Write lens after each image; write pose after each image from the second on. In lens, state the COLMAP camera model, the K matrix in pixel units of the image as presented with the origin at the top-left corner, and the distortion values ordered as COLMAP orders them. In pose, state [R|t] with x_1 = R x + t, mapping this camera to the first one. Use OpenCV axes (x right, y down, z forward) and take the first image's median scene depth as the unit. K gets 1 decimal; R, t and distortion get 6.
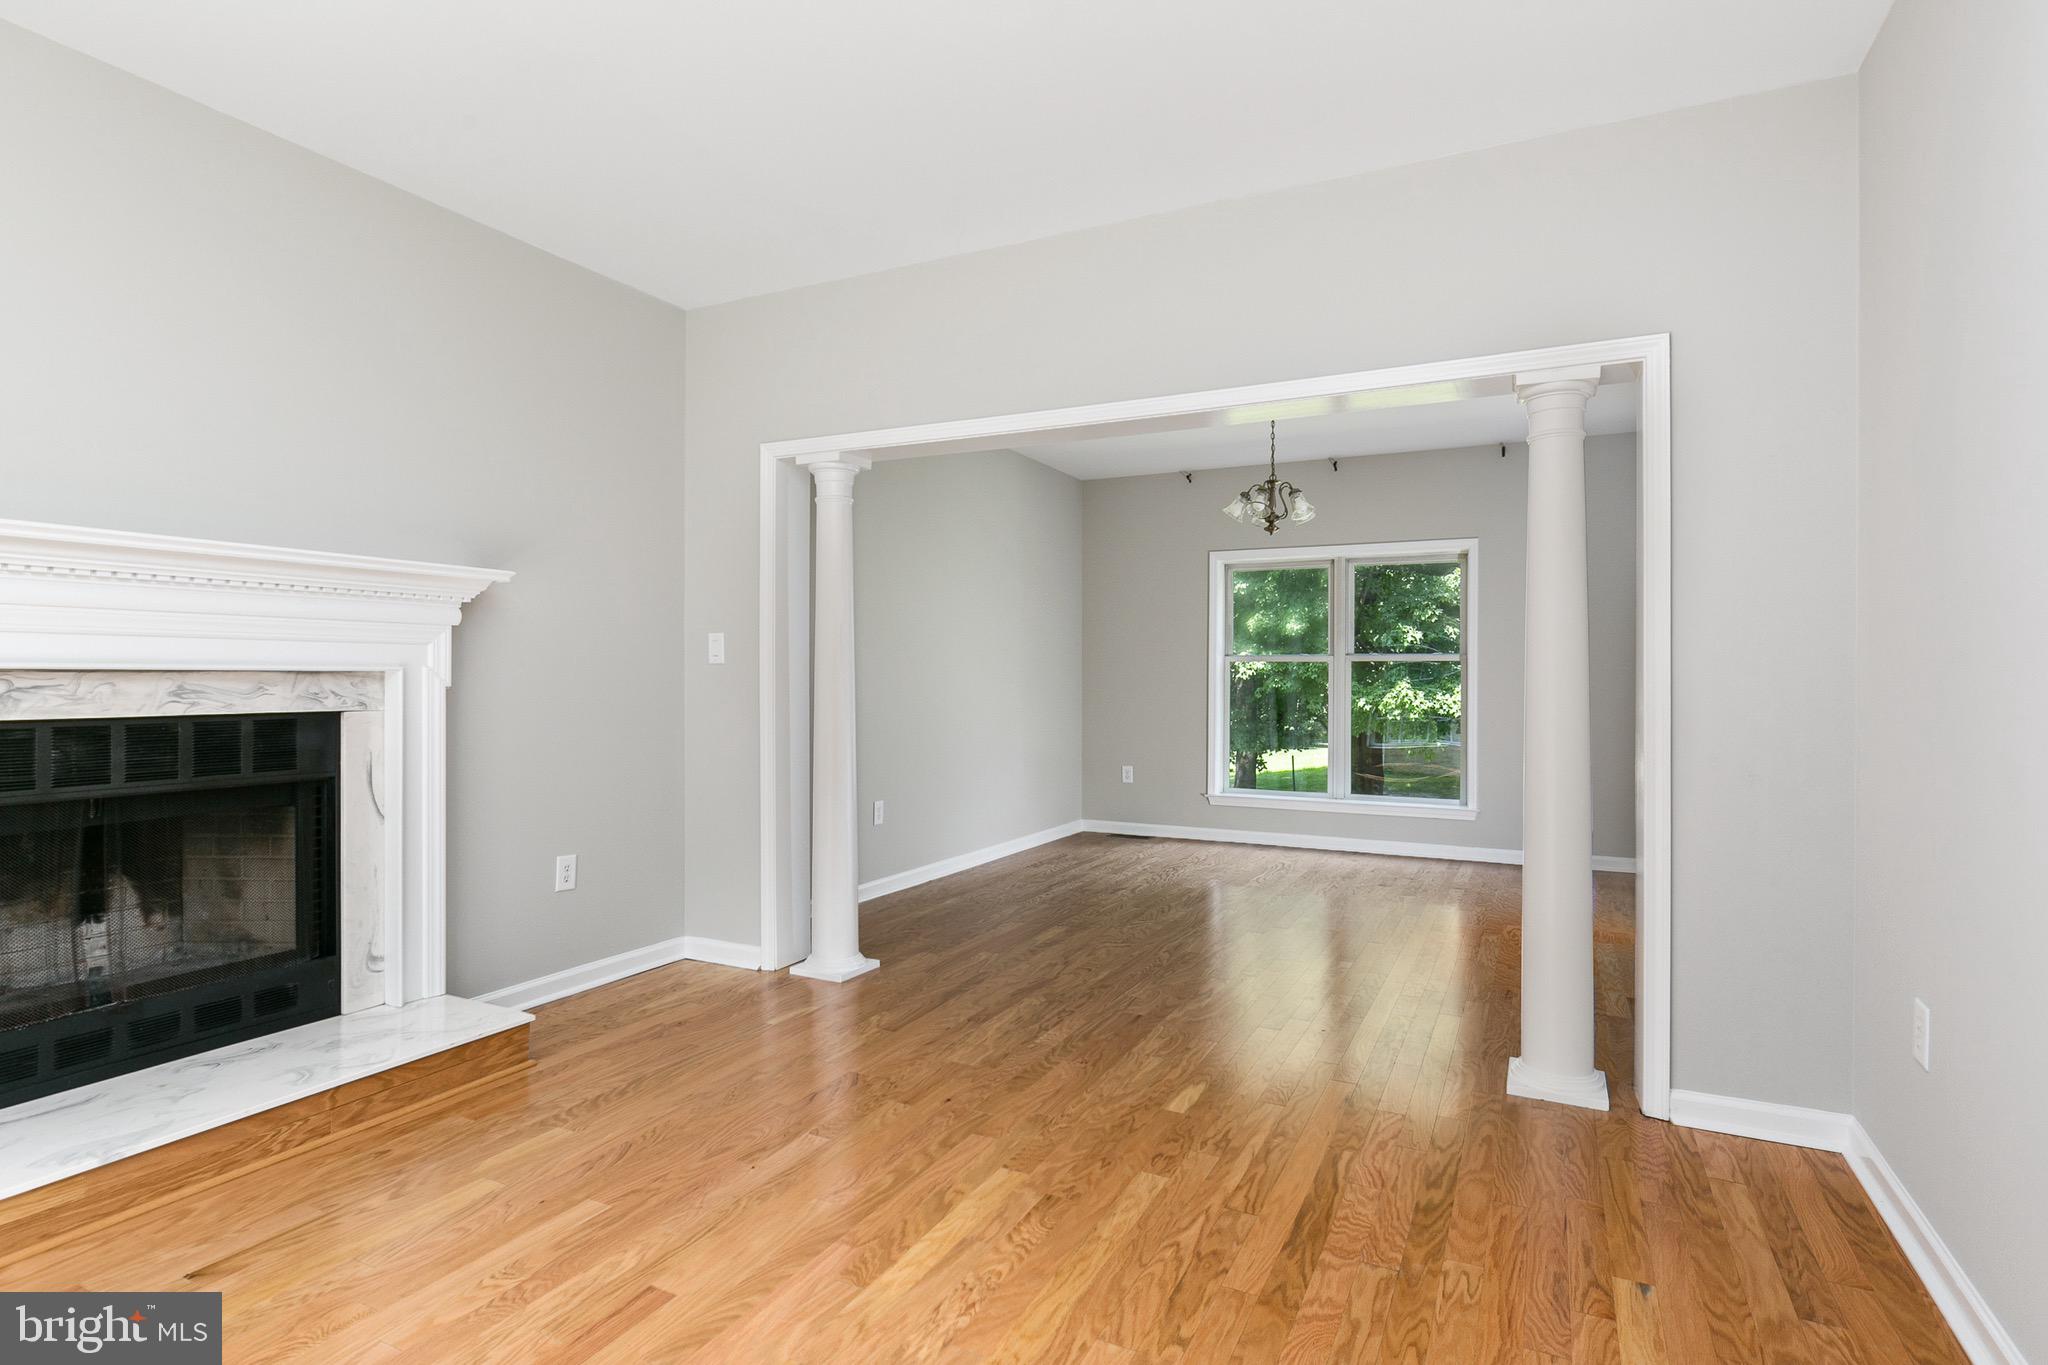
lens RADIAL K [[1045.9, 0, 1031.2], [0, 1045.9, 672.2], [0, 0, 1]] dist [-0.007168, 0.001654]
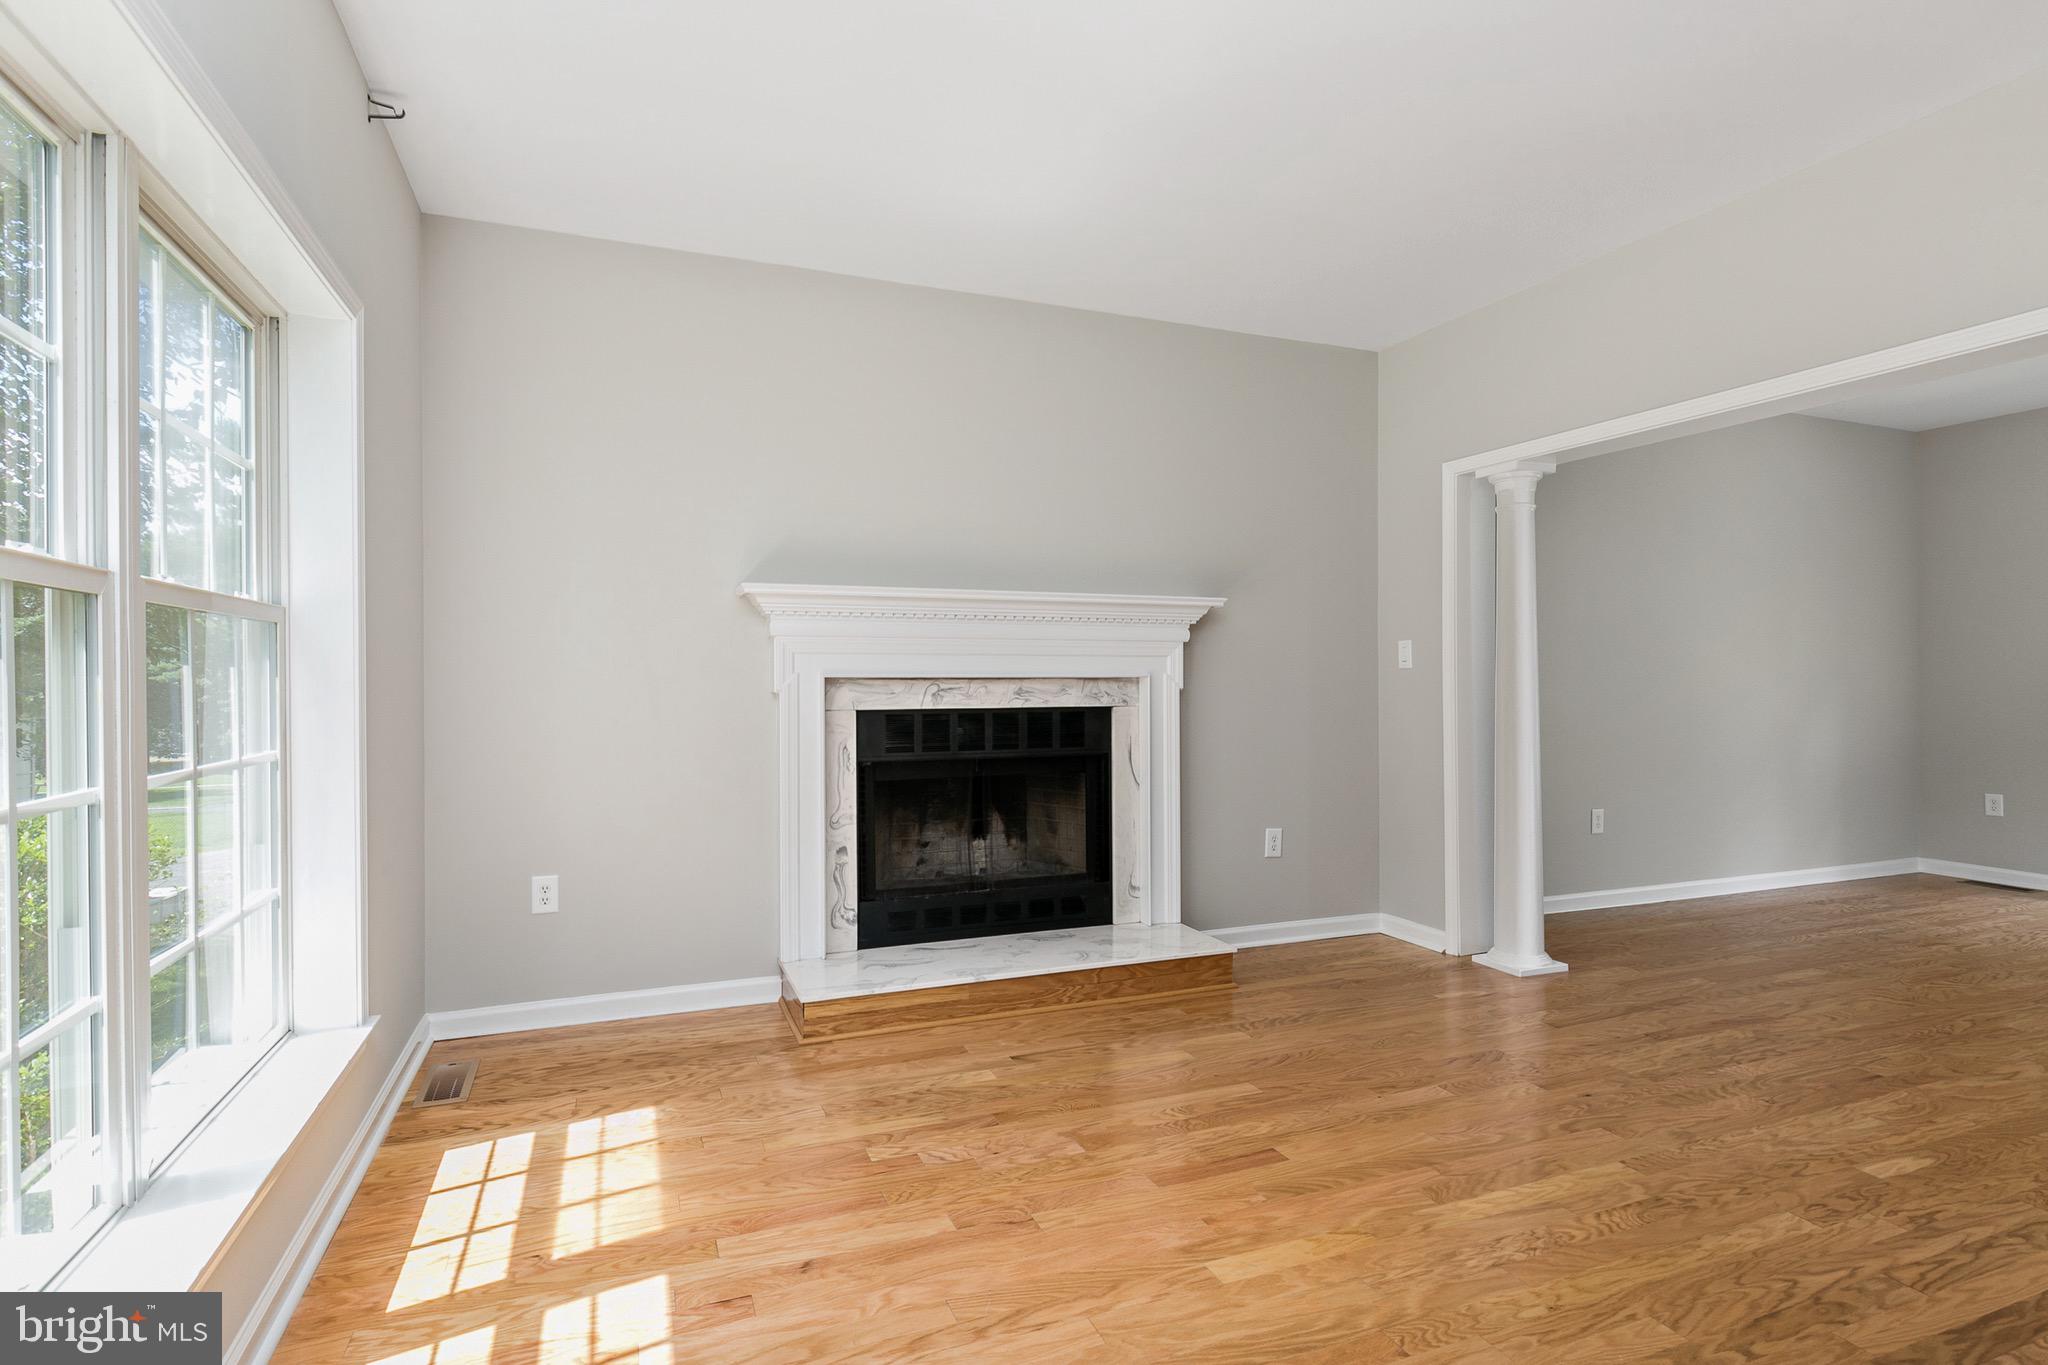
lens RADIAL K [[1035.6, 0, 1018.1], [0, 1035.6, 684.2], [0, 0, 1]] dist [0.002365, 0.000321]
pose [[0.741416, -0.002507, -0.671041, 0.187881], [0.007138, 0.999966, 0.004151, 0.001250], [0.671008, -0.007868, 0.741408, -0.117713]]
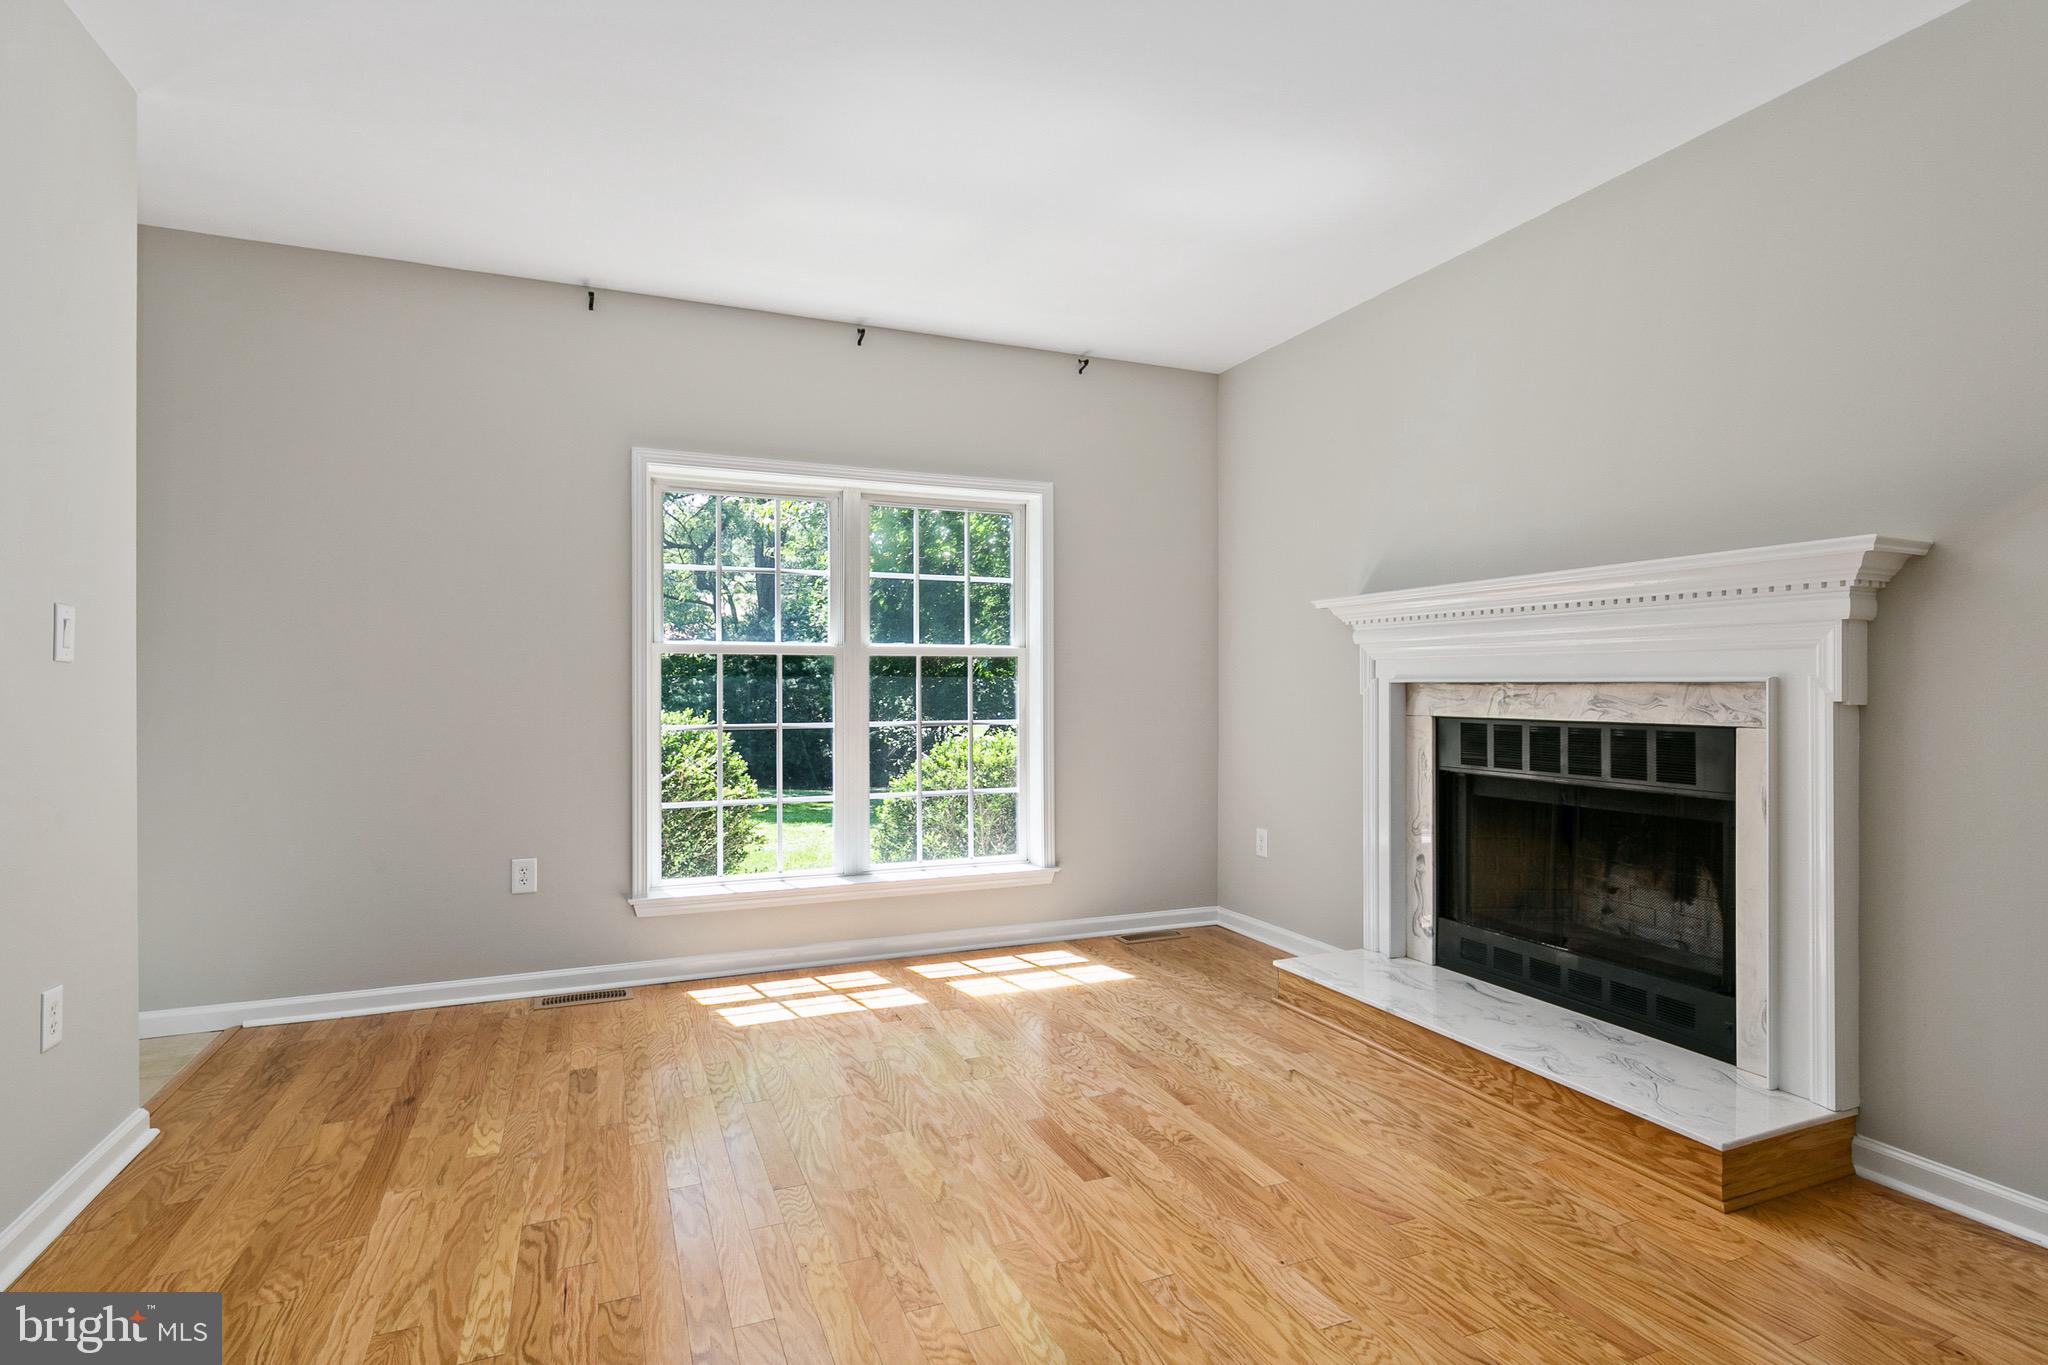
lens RADIAL K [[999.2, 0, 1007.4], [0, 999.2, 682.1], [0, 0, 1]] dist [-0.000877, -0.000216]
pose [[-0.658991, -0.007580, -0.752113, 0.429520], [-0.001509, 0.999961, -0.008755, 0.008196], [0.752149, -0.004635, -0.658976, 1.186651]]
